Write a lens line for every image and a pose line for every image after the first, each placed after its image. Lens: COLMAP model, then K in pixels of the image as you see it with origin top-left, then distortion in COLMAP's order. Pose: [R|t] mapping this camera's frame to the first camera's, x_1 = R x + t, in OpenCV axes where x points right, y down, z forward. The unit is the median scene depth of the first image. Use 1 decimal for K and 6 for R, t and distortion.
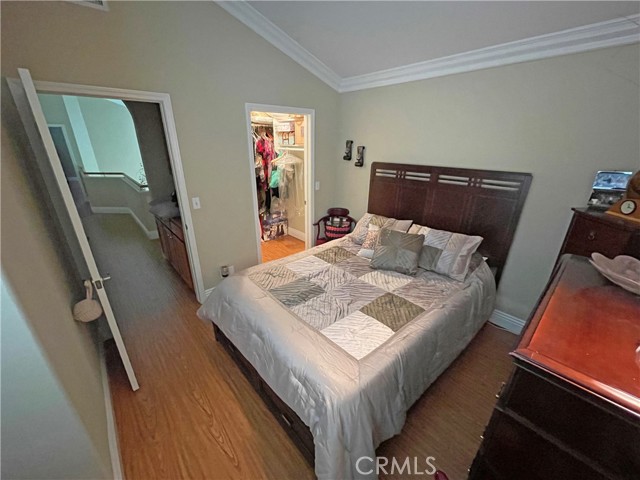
lens RADIAL K [[258.4, 0, 317.8], [0, 258.4, 242.7], [0, 0, 1]] dist [0.000900, -0.000110]
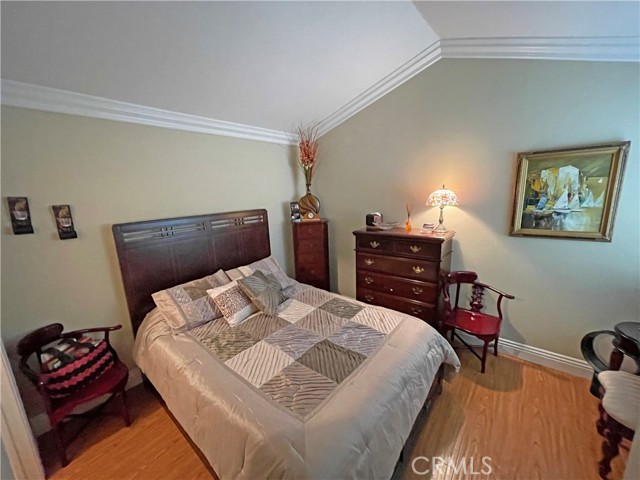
lens RADIAL K [[258.4, 0, 317.6], [0, 258.4, 239.8], [0, 0, 1]] dist [0.000900, -0.000110]
pose [[-0.155420, -0.192199, 0.968971, -0.656768], [0.393844, 0.887505, 0.239211, -0.298115], [-0.905942, 0.418802, -0.062240, 0.758214]]
